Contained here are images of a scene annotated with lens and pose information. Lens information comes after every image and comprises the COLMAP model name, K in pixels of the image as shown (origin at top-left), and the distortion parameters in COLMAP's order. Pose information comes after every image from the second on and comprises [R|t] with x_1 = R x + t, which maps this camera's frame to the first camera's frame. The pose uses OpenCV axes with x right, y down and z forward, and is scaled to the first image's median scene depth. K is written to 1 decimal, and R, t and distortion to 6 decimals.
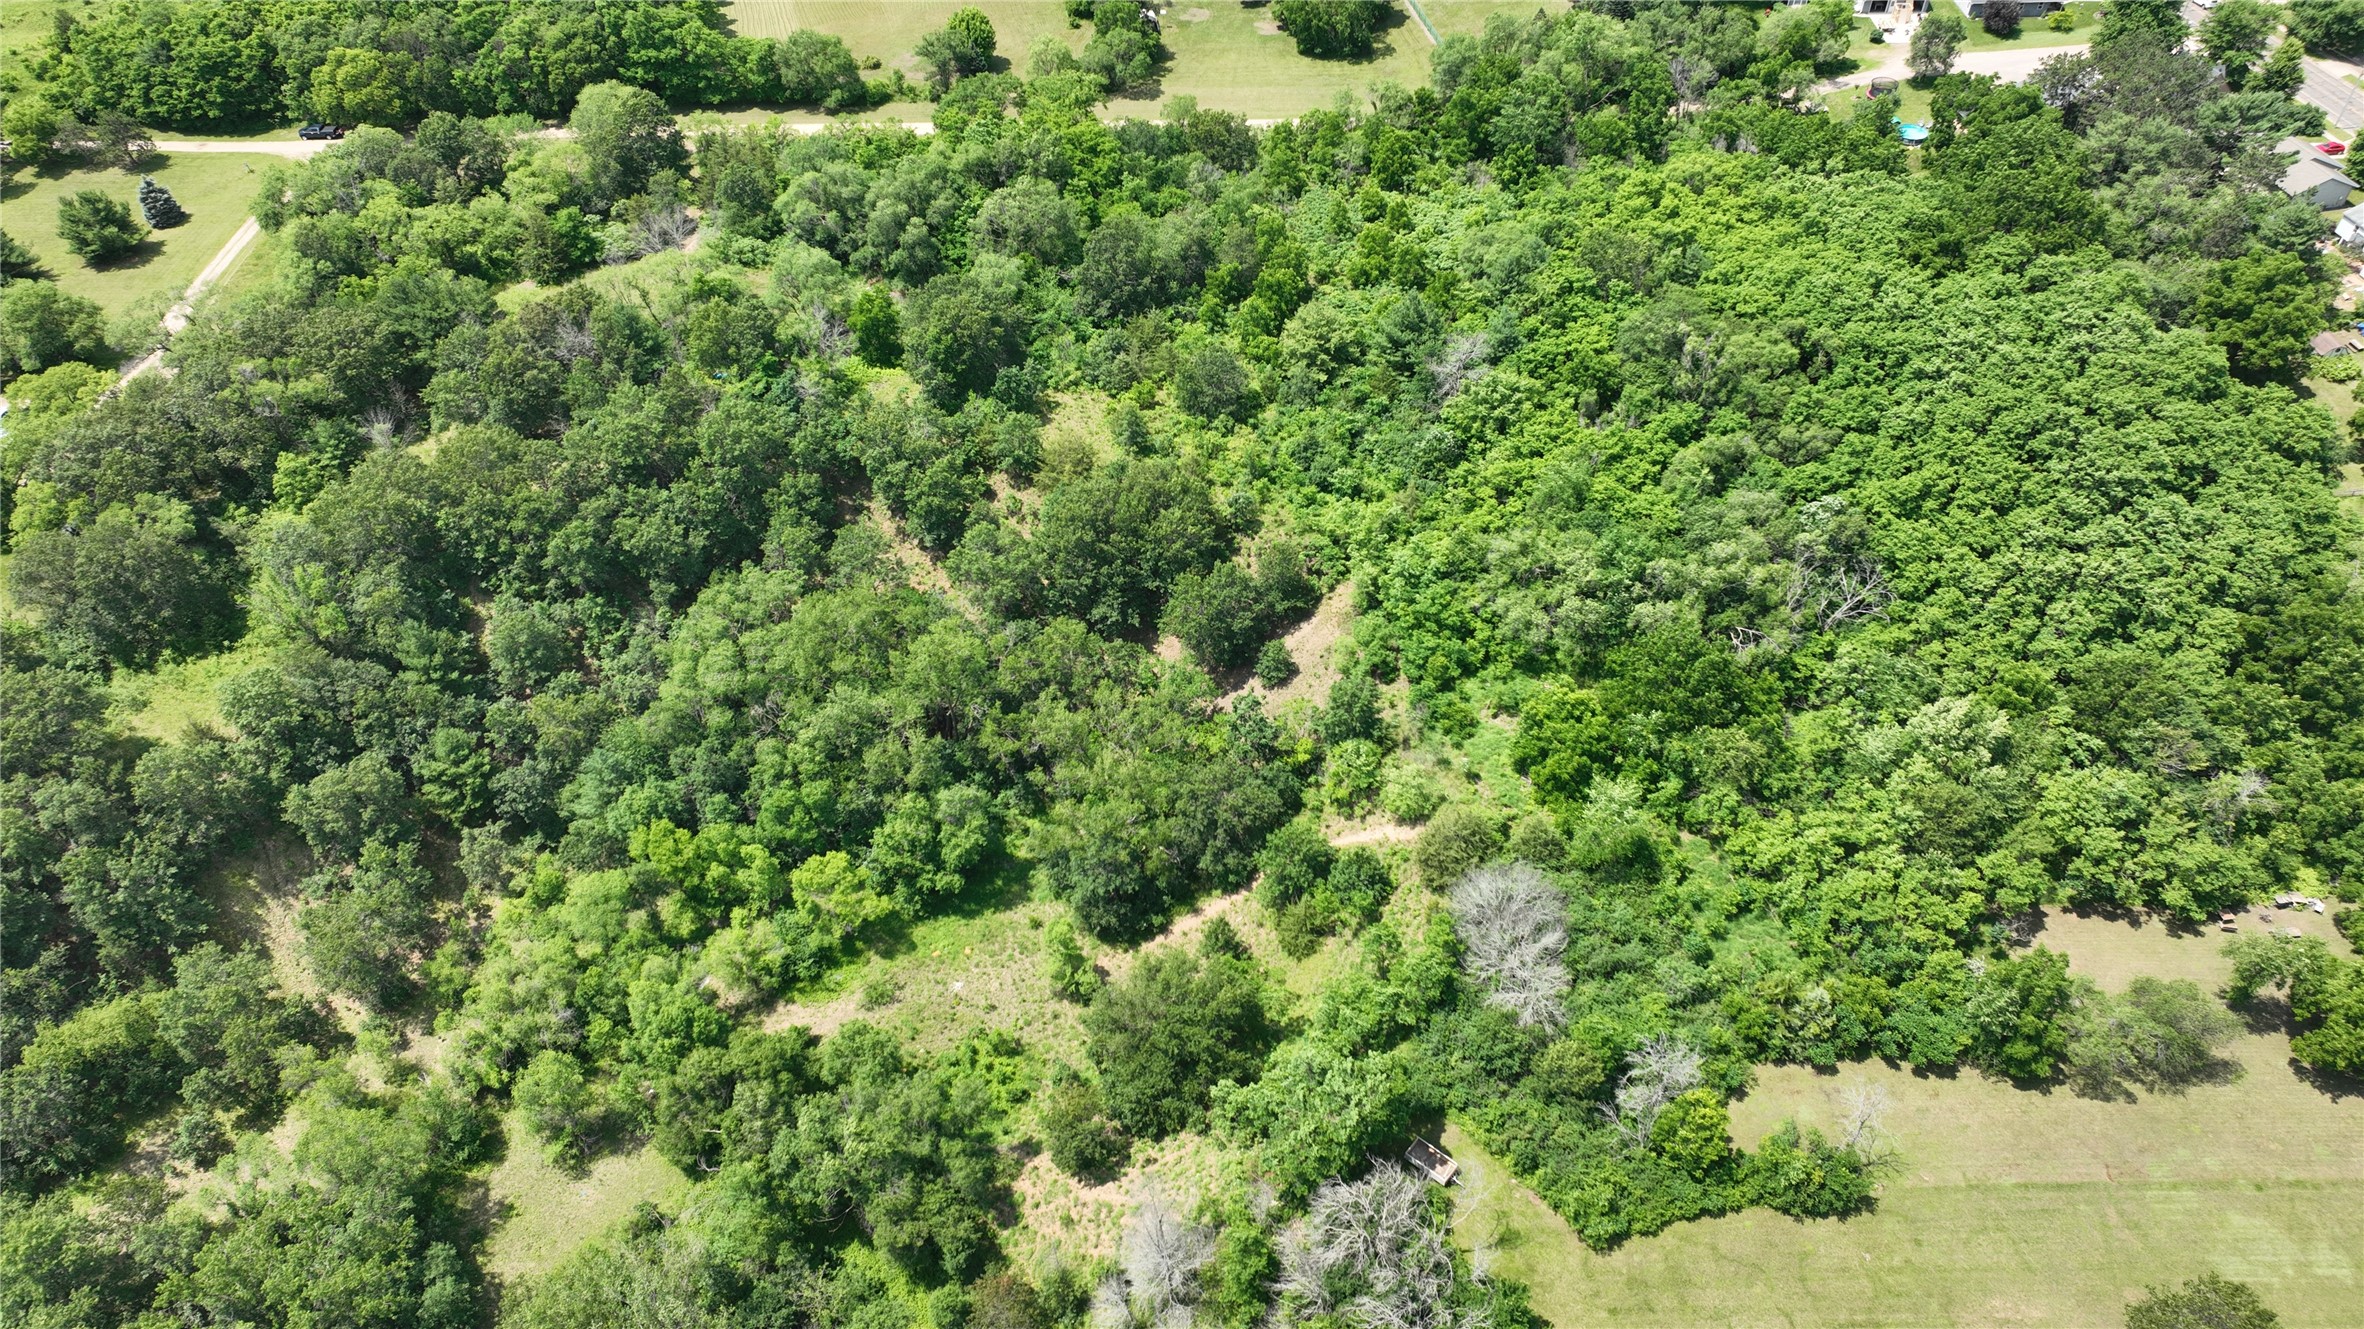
lens RADIAL K [[1673.4, 0, 1194.3], [0, 1673.4, 667.8], [0, 0, 1]] dist [-0.003024, 0.022905]
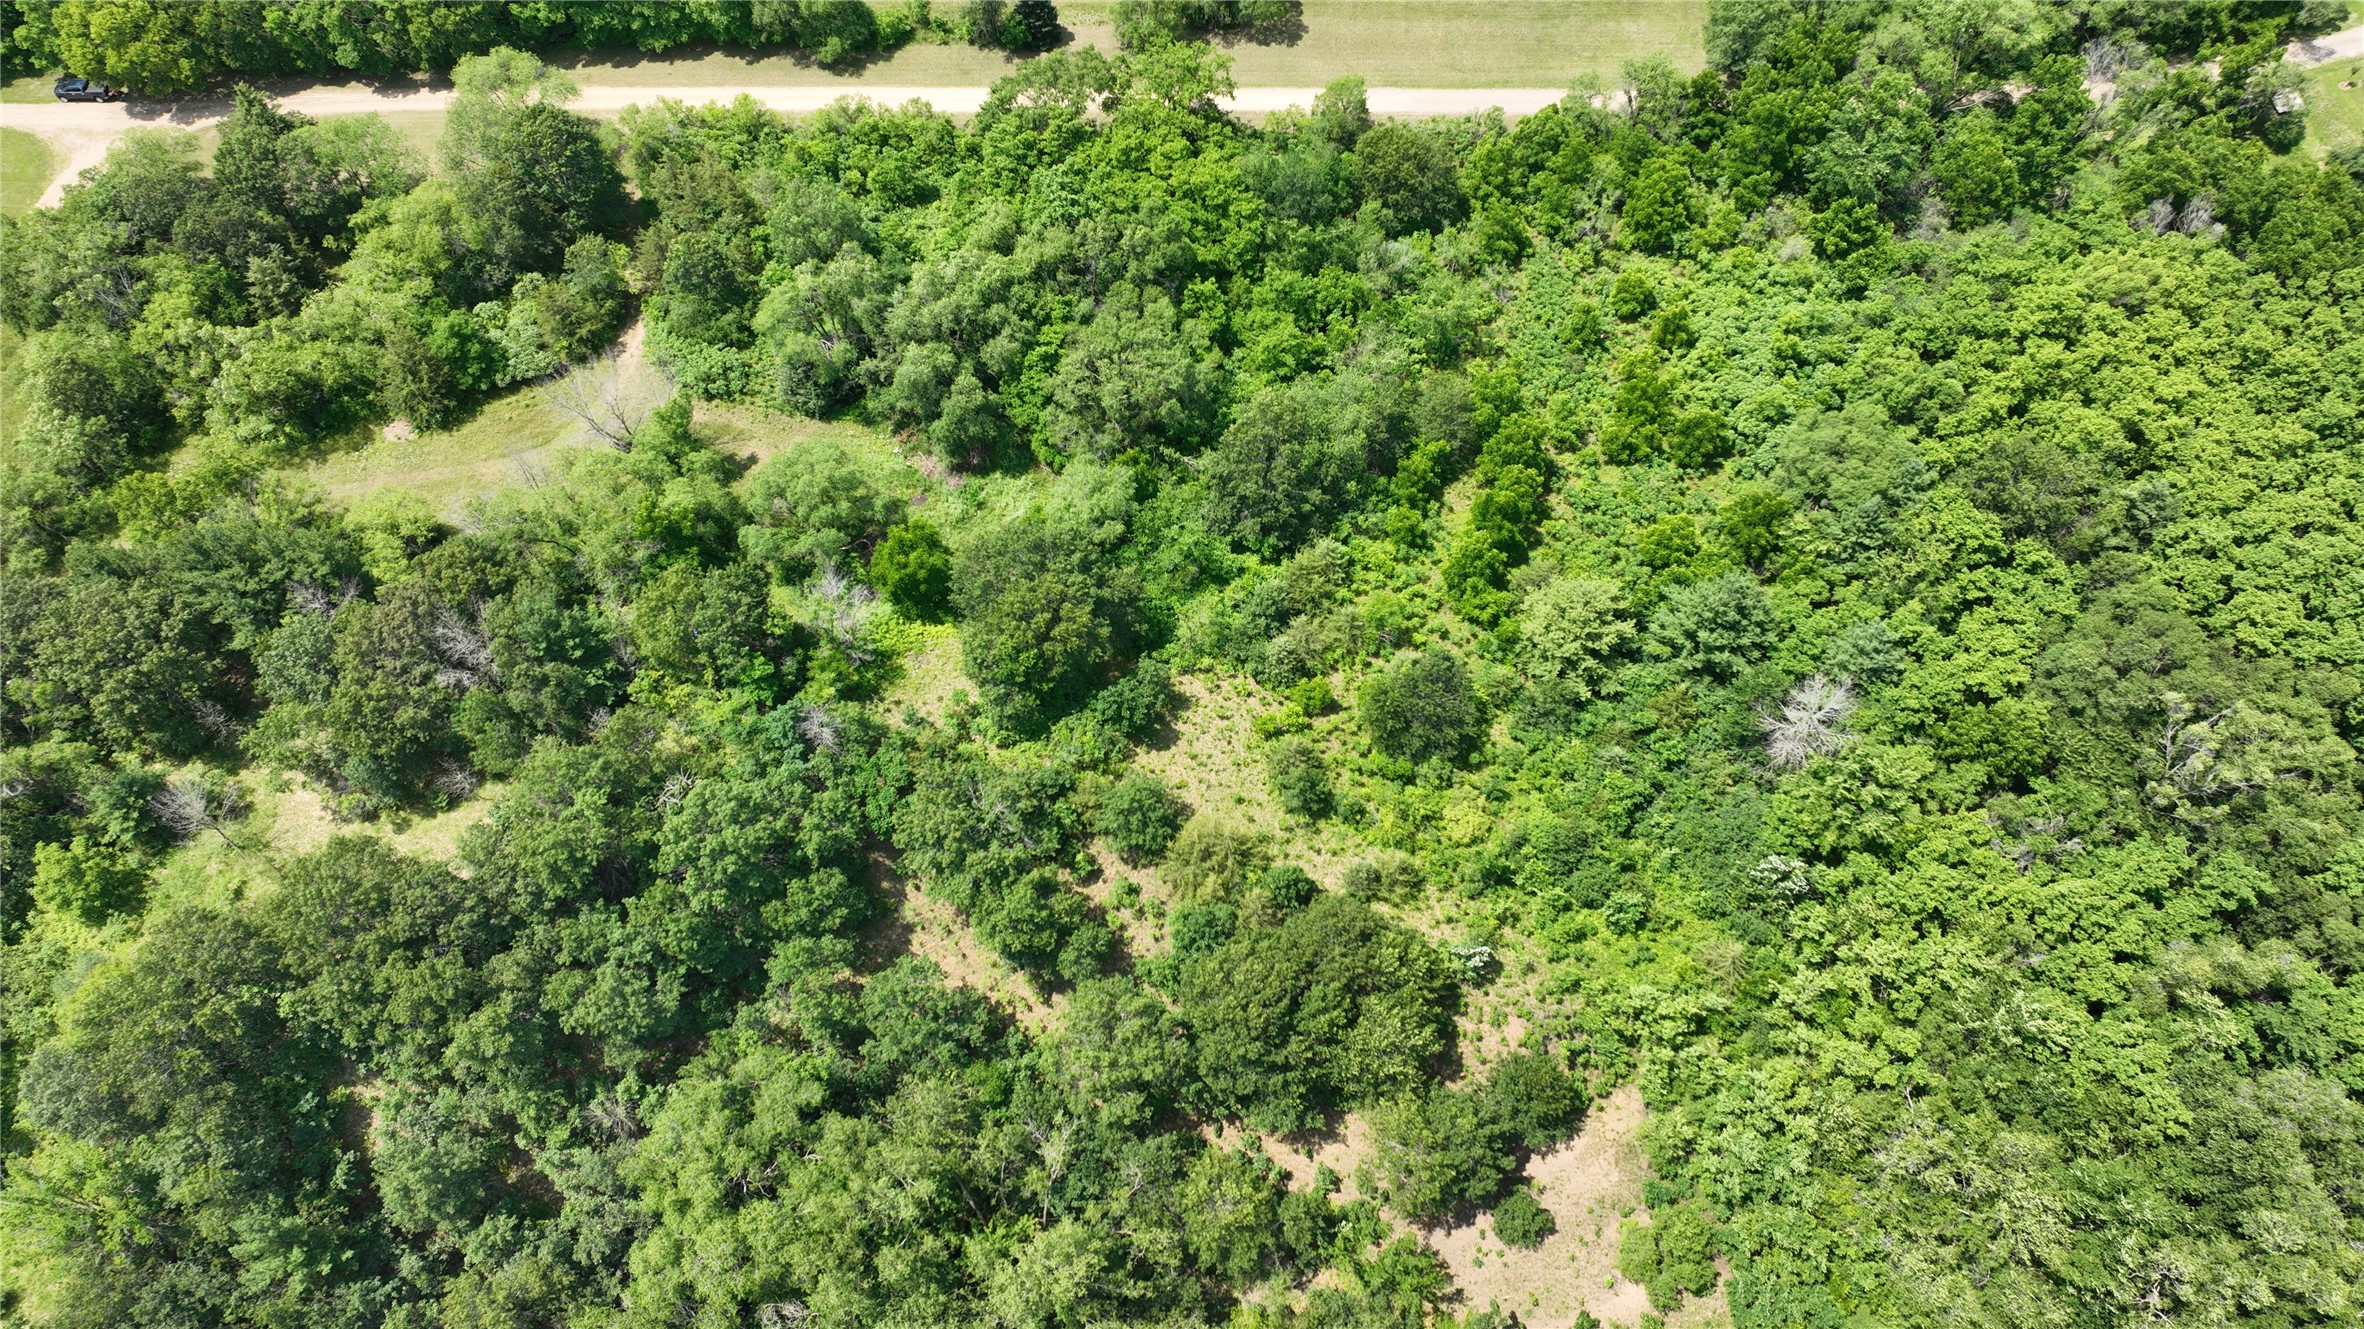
lens RADIAL K [[1676.0, 0, 1194.4], [0, 1676.0, 658.2], [0, 0, 1]] dist [0.004272, 0.007743]
pose [[0.999920, 0.012425, -0.002469, -0.085502], [-0.011351, 0.965304, 0.260881, -0.394309], [0.005625, -0.260832, 0.965368, 0.385200]]
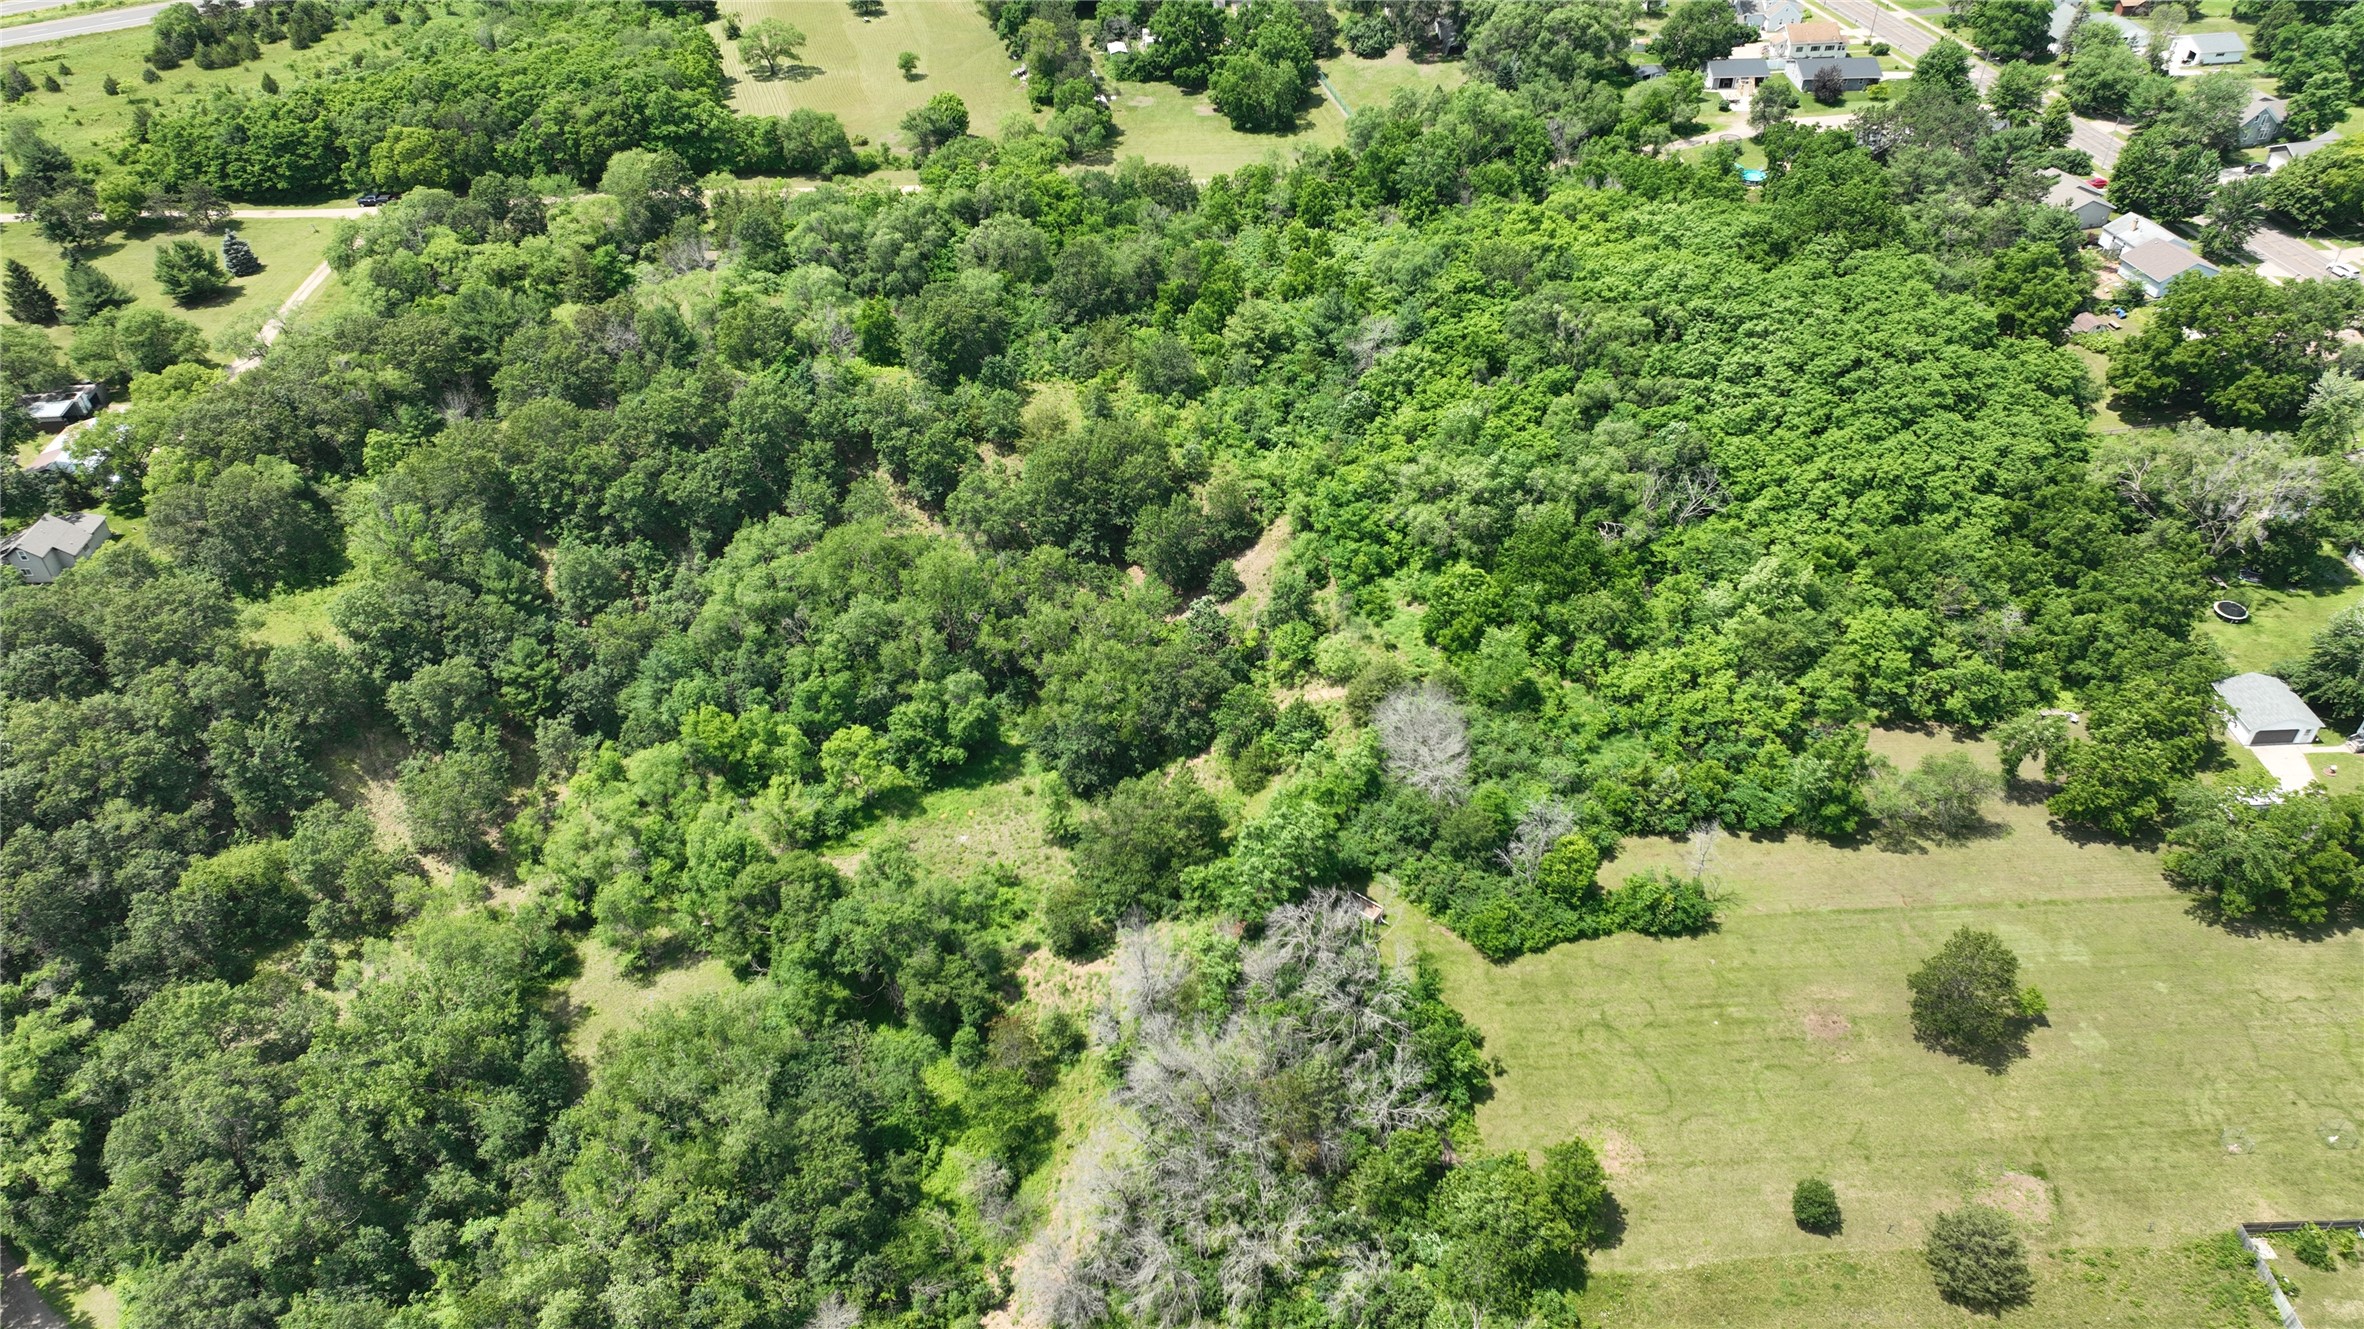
lens RADIAL K [[1676.0, 0, 1194.4], [0, 1676.0, 658.2], [0, 0, 1]] dist [0.004272, 0.007743]
pose [[0.999273, -0.021188, 0.031708, -0.011944], [0.024204, 0.994894, -0.097981, 0.163647], [-0.029470, 0.098677, 0.994683, -0.170515]]
